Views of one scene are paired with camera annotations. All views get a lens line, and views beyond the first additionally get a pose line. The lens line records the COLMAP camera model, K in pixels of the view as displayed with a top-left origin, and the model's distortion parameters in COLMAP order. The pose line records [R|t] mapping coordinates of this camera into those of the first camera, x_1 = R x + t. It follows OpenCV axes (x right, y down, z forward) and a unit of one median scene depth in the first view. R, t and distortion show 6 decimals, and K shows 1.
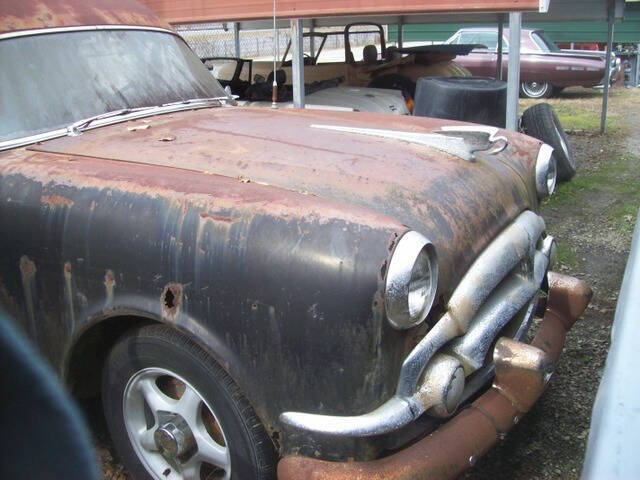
lens RADIAL K [[682.3, 0, 320.5], [0, 682.3, 243.8], [0, 0, 1]] dist [-0.120073, 0.000000]
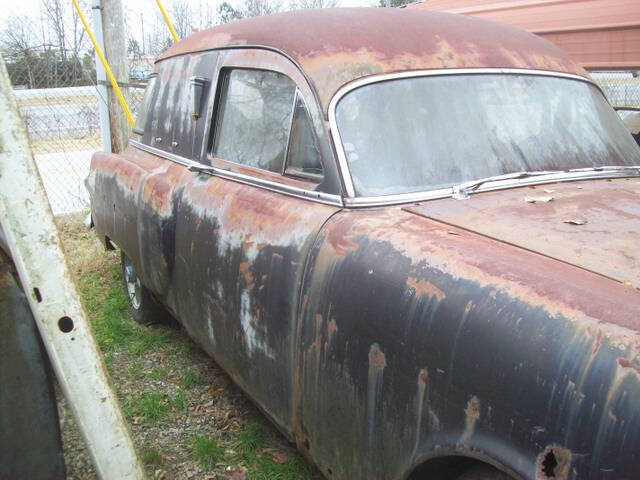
lens RADIAL K [[682.3, 0, 317.3], [0, 682.3, 240.0], [0, 0, 1]] dist [-0.120073, 0.000000]
pose [[0.847313, 0.145248, -0.510846, -0.089970], [-0.175370, 0.984442, -0.010972, -0.081557], [0.501305, 0.098884, 0.859602, 0.215848]]
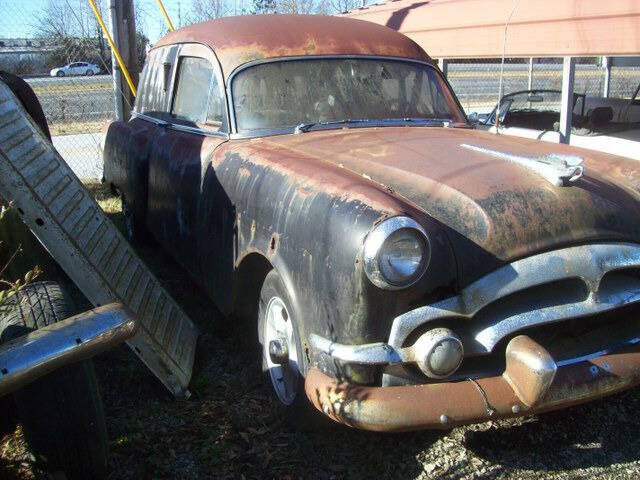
lens RADIAL K [[682.3, 0, 318.2], [0, 682.3, 238.9], [0, 0, 1]] dist [-0.120073, 0.000000]
pose [[0.817381, 0.165755, -0.551737, 0.549845], [-0.190904, 0.981535, 0.012058, 0.028878], [0.543547, 0.095473, 0.833931, -0.145127]]
